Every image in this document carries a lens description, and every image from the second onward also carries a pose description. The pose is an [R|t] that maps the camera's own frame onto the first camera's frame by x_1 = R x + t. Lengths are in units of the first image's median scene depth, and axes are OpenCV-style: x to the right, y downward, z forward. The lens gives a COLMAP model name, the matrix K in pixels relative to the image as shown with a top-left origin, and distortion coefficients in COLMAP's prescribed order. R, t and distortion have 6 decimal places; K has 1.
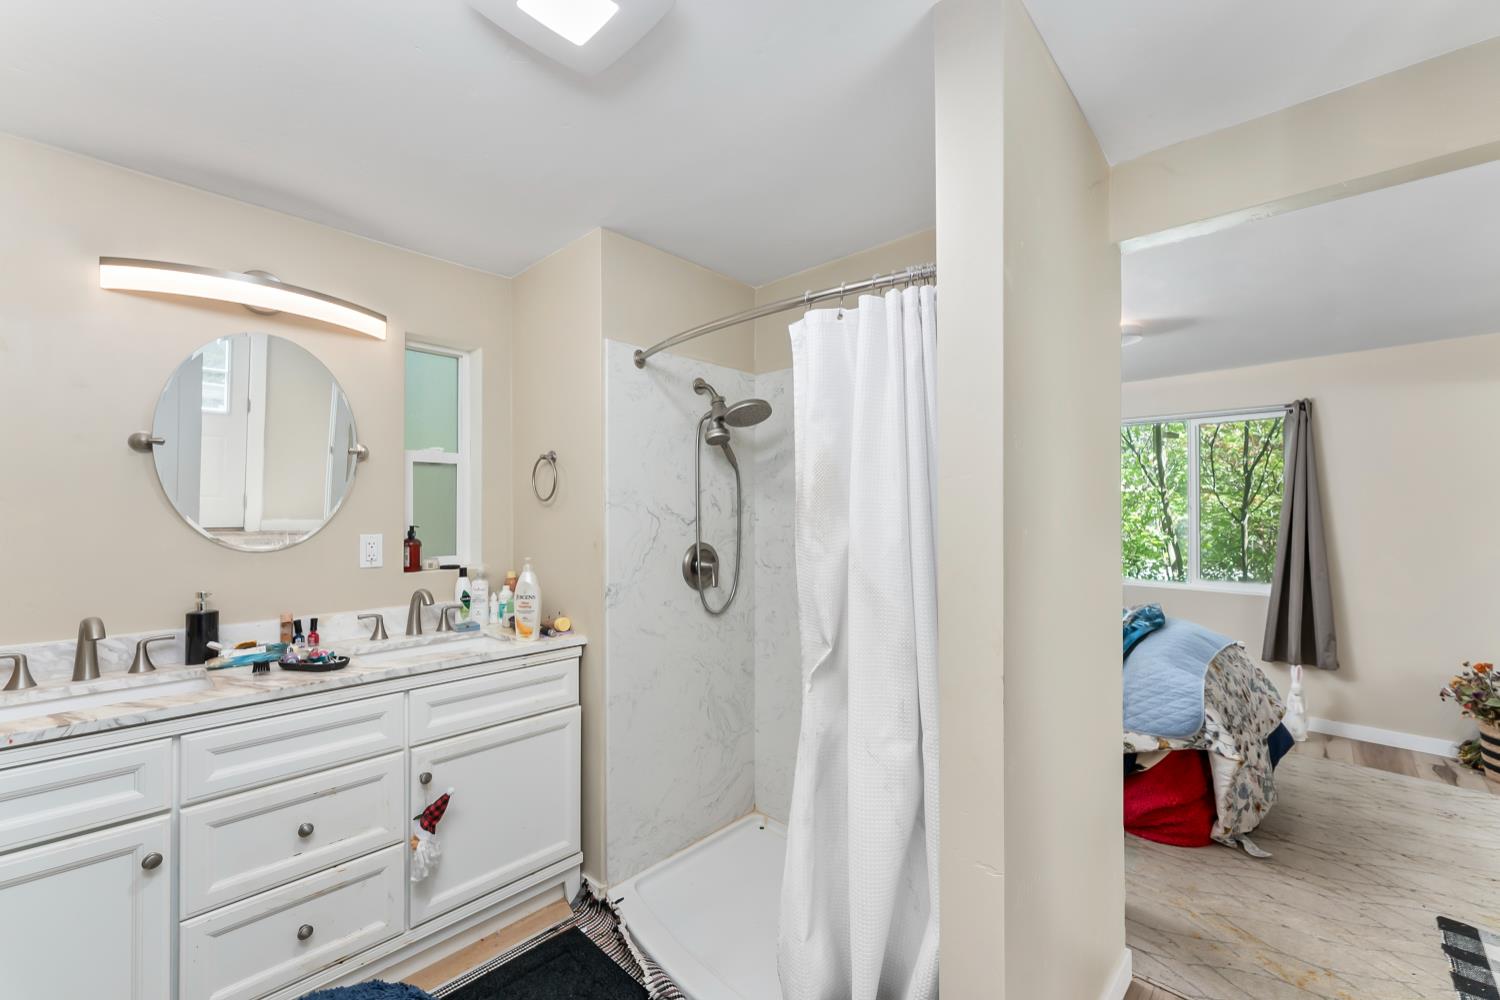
lens RADIAL K [[598.1, 0, 750.0], [0, 598.1, 500.0], [0, 0, 1]] dist [0.001052, 0.000190]
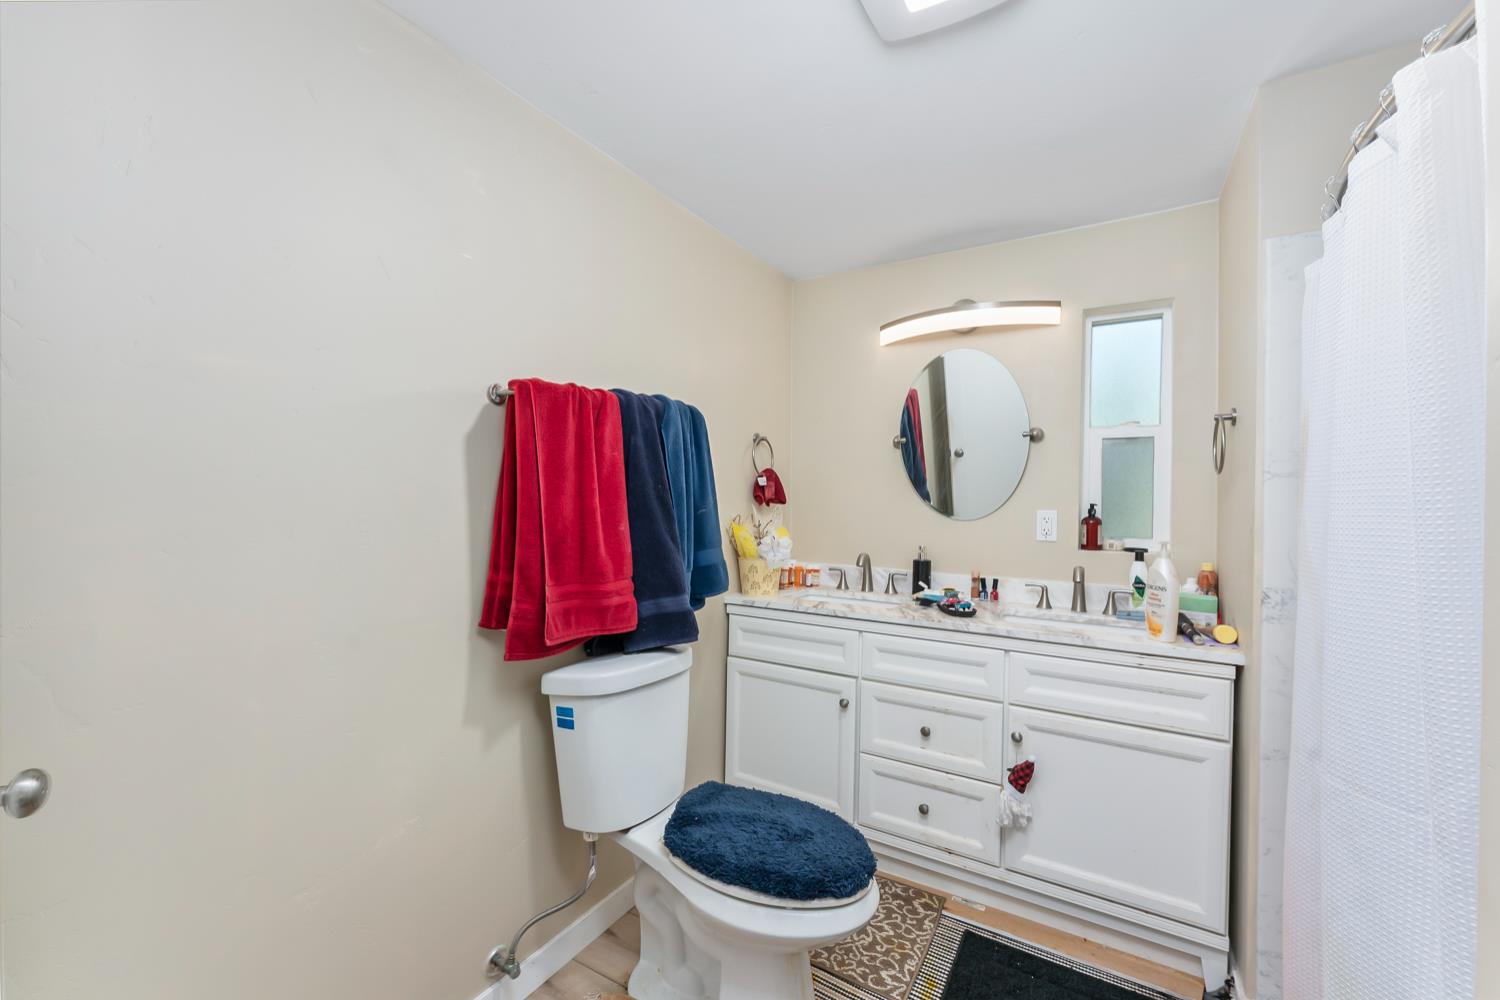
lens RADIAL K [[631.7, 0, 750.0], [0, 631.7, 500.0], [0, 0, 1]] dist [-0.019137, -0.000180]
pose [[0.188722, 0.002534, -0.982027, 0.412385], [0.005722, 0.999977, 0.003679, 0.035903], [0.982014, -0.006313, 0.188704, 0.300301]]
